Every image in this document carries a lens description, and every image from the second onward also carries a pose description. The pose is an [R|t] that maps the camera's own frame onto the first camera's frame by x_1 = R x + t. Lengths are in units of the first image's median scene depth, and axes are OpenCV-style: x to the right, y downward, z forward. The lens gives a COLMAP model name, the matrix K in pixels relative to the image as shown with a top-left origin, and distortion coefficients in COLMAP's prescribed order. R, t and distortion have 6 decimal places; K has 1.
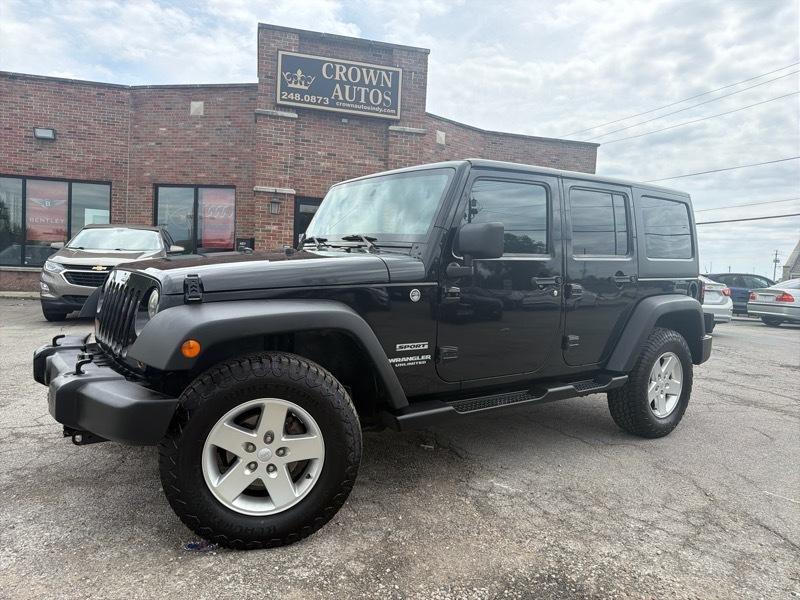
lens RADIAL K [[576.4, 0, 402.1], [0, 576.4, 301.1], [0, 0, 1]] dist [0.053126, -0.066924]
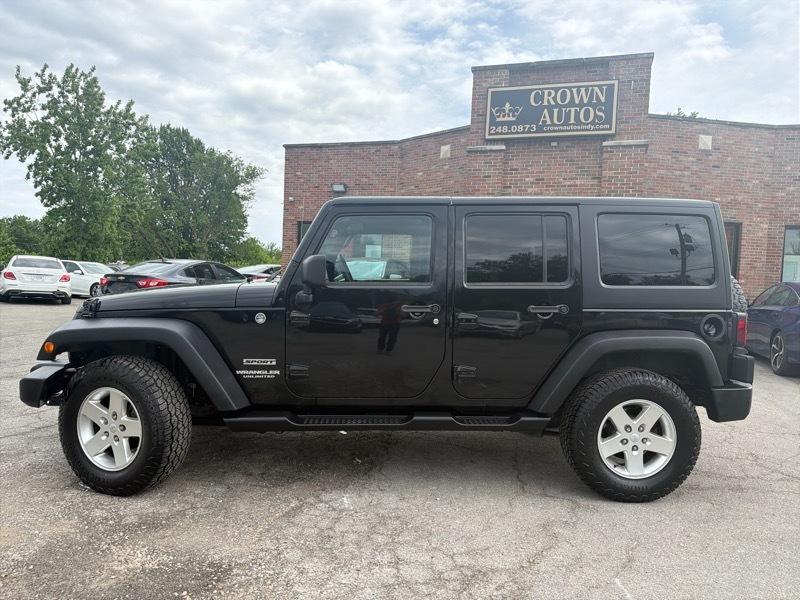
lens RADIAL K [[580.3, 0, 403.0], [0, 580.3, 303.2], [0, 0, 1]] dist [0.012767, -0.016060]
pose [[0.818285, 0.011550, -0.574697, 0.270665], [-0.033322, 0.999070, -0.027367, -0.005253], [0.573846, 0.041544, 0.817909, 0.055627]]
